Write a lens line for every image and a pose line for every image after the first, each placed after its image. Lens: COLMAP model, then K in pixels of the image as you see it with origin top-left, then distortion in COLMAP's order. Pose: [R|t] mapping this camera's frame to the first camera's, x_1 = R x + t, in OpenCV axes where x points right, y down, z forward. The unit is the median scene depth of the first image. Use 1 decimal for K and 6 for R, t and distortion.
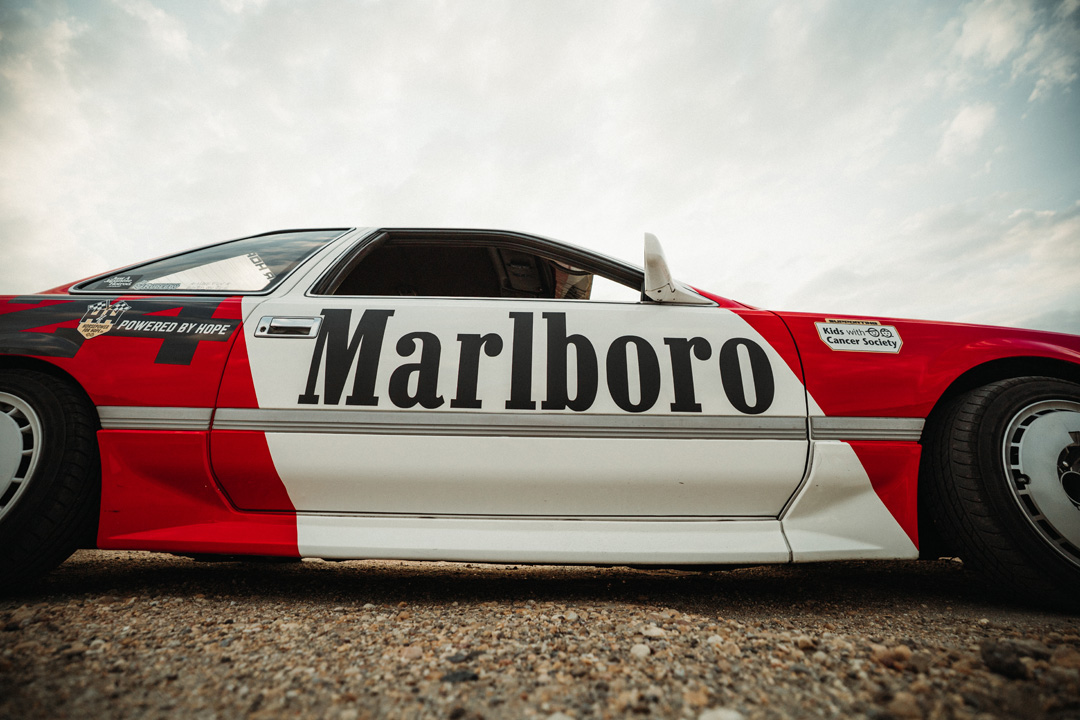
lens RADIAL K [[450.1, 0, 531.8], [0, 450.1, 351.0], [0, 0, 1]] dist [-0.033181, 0.003422]
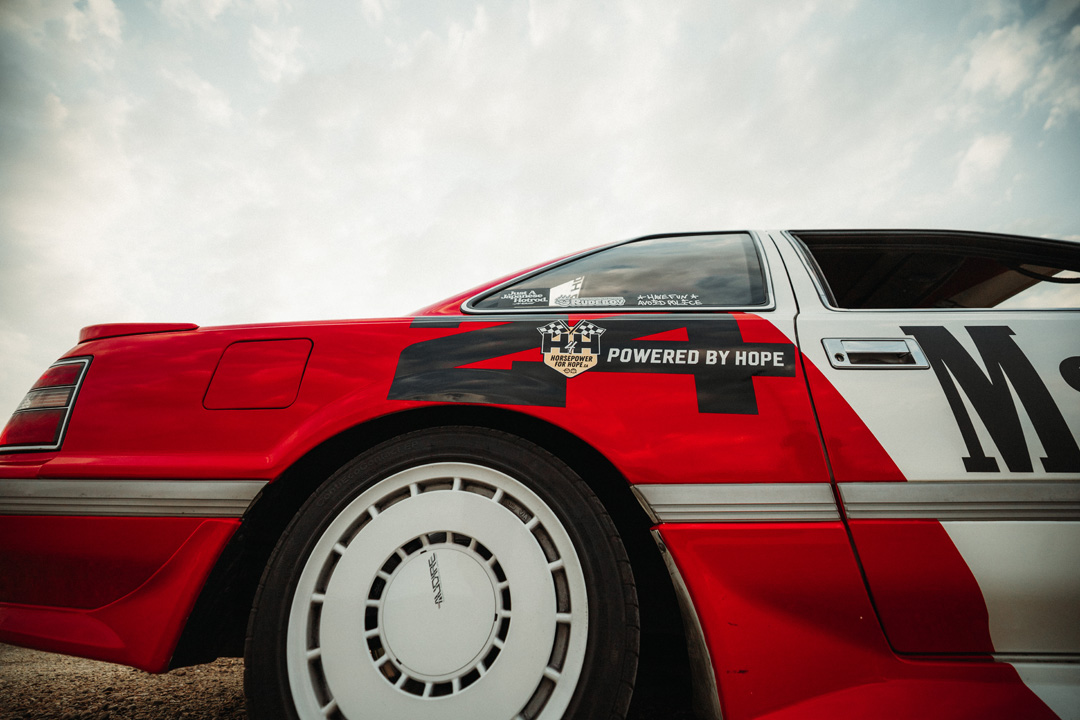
lens RADIAL K [[450.1, 0, 528.6], [0, 450.1, 350.6], [0, 0, 1]] dist [-0.033181, 0.003422]
pose [[0.998355, -0.020660, -0.053484, -1.034082], [0.015811, 0.995858, -0.089538, -0.007190], [0.055113, 0.088545, 0.994546, 0.315164]]
